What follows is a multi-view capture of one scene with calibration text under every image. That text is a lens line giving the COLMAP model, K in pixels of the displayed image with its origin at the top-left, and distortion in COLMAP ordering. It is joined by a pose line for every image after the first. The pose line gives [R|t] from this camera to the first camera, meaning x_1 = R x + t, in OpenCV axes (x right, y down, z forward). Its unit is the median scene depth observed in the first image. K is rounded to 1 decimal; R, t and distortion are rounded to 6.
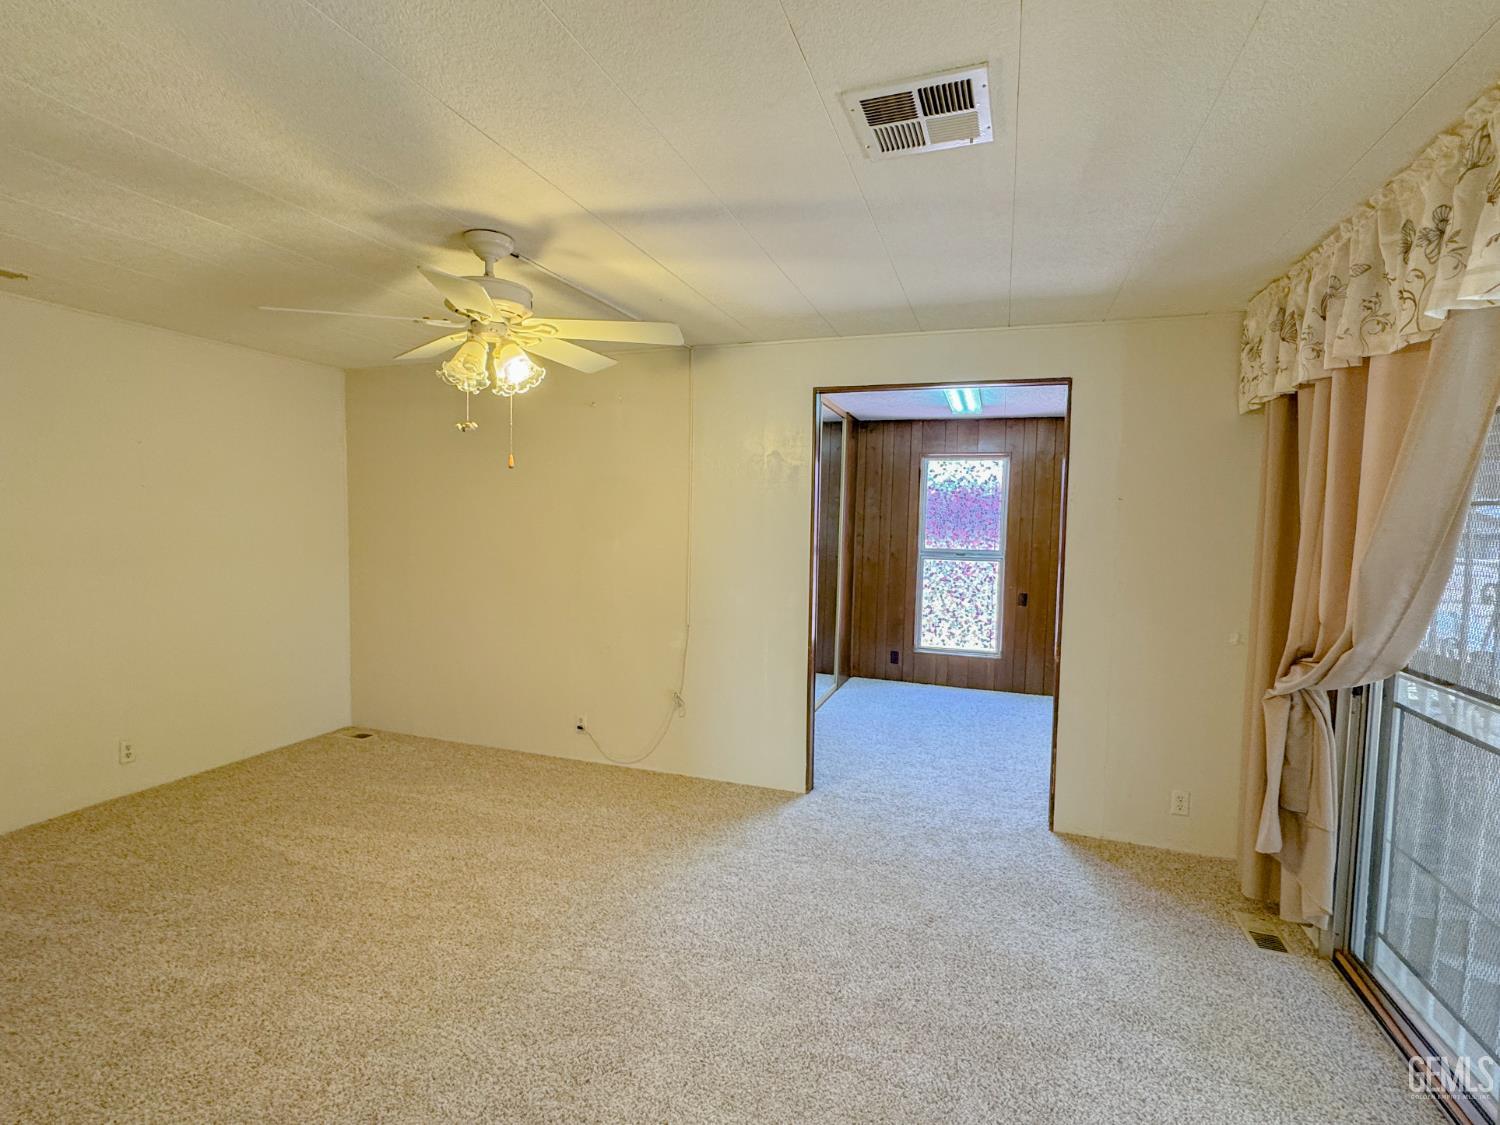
lens RADIAL K [[707.3, 0, 755.1], [0, 707.3, 561.0], [0, 0, 1]] dist [-0.000378, 0.000405]
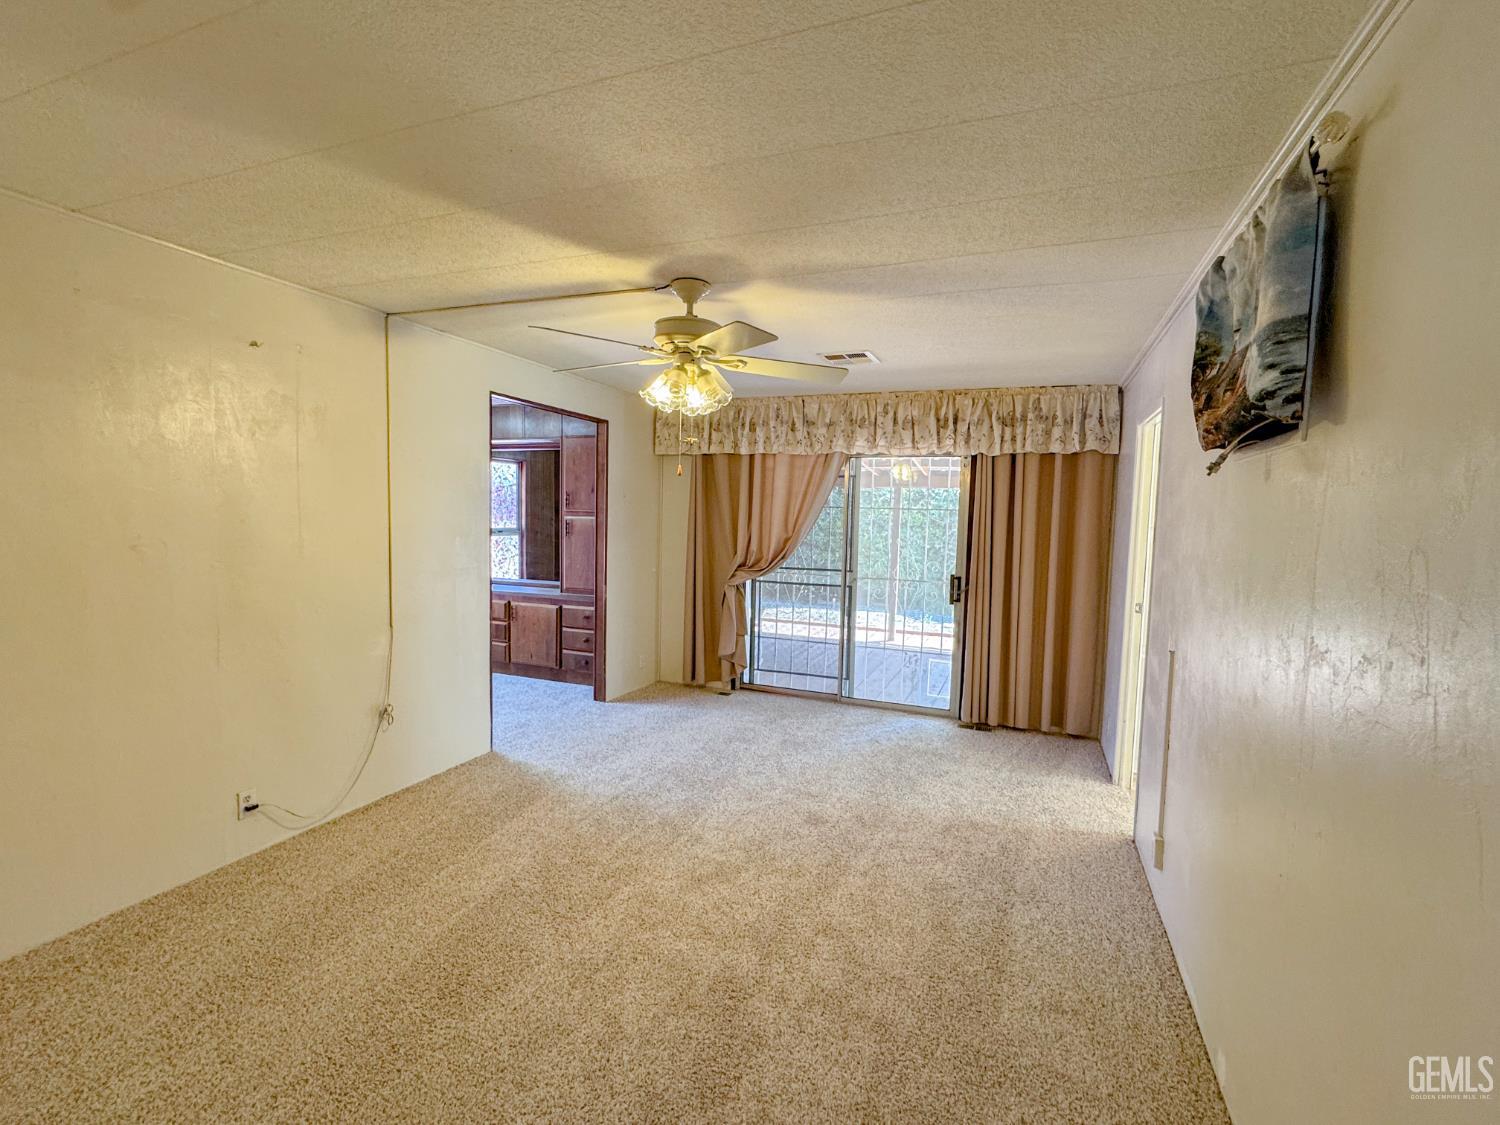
lens RADIAL K [[691.4, 0, 750.0], [0, 691.4, 562.5], [0, 0, 1]] dist [-0.002936, -0.000272]
pose [[0.044537, -0.088781, 0.995055, -1.015395], [0.030409, 0.995702, 0.087478, -0.055143], [-0.998545, 0.026363, 0.047046, 0.551952]]
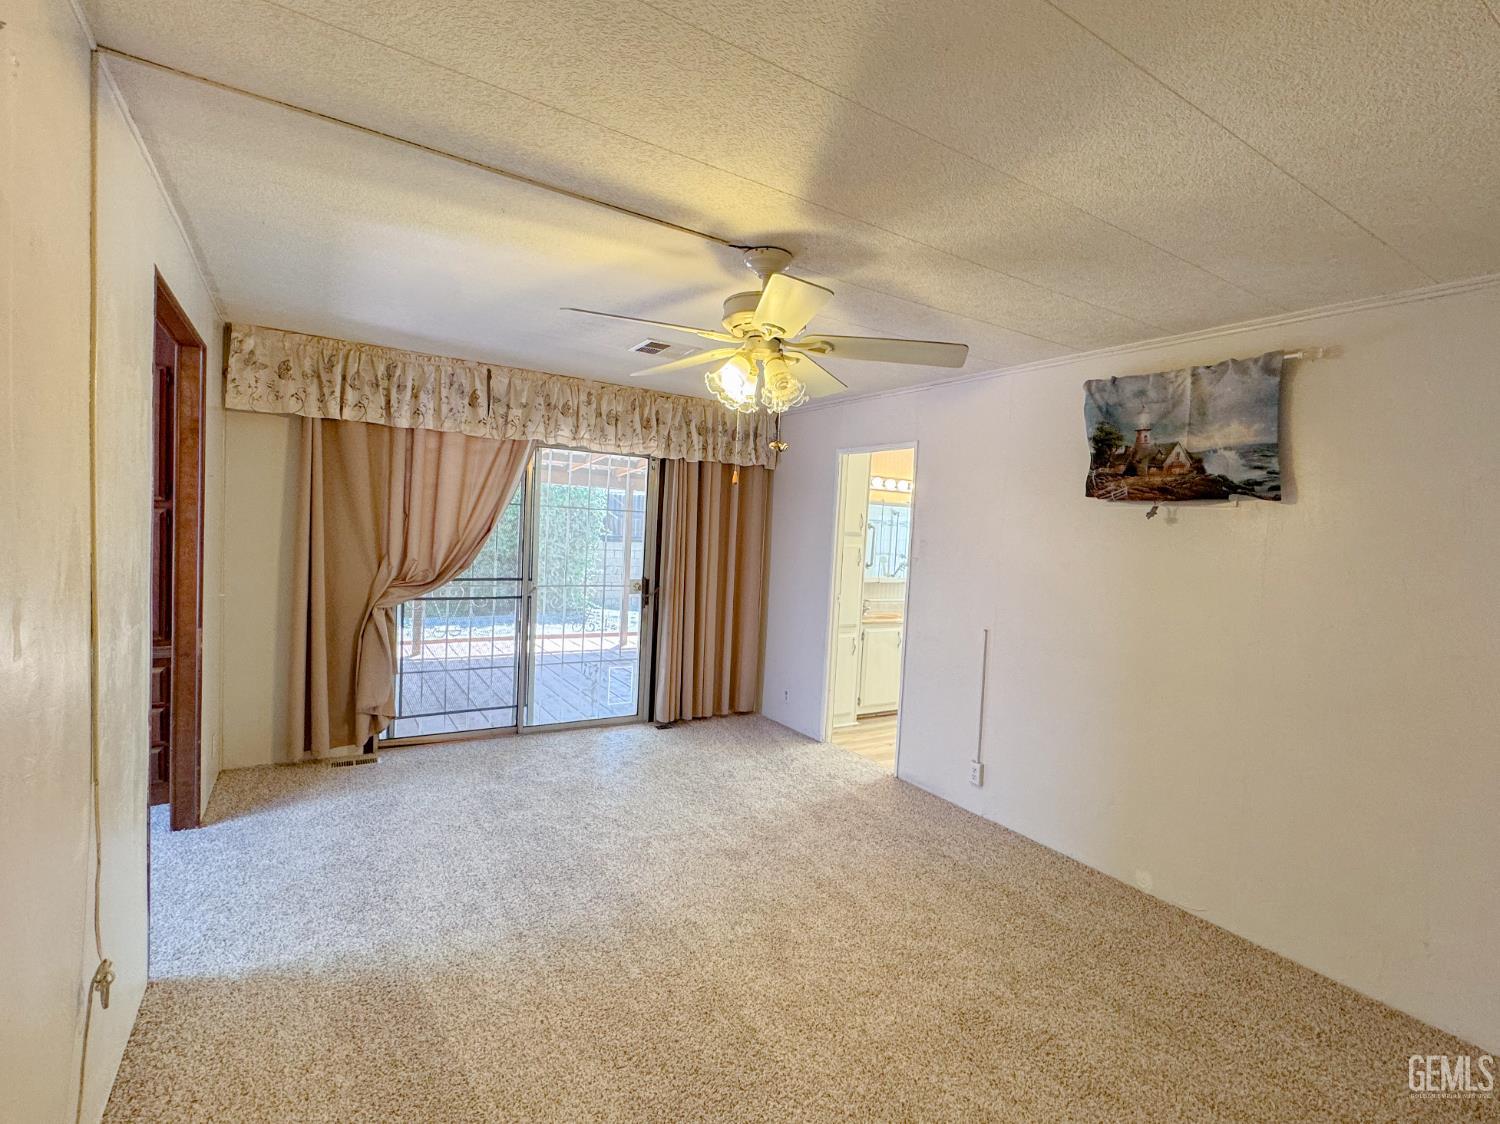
lens RADIAL K [[707.3, 0, 755.1], [0, 707.3, 560.5], [0, 0, 1]] dist [-0.000378, 0.000405]
pose [[-0.784909, -0.093135, 0.612572, -0.647725], [-0.035313, 0.993756, 0.105843, -0.087049], [-0.618604, 0.061445, -0.783296, 1.170345]]
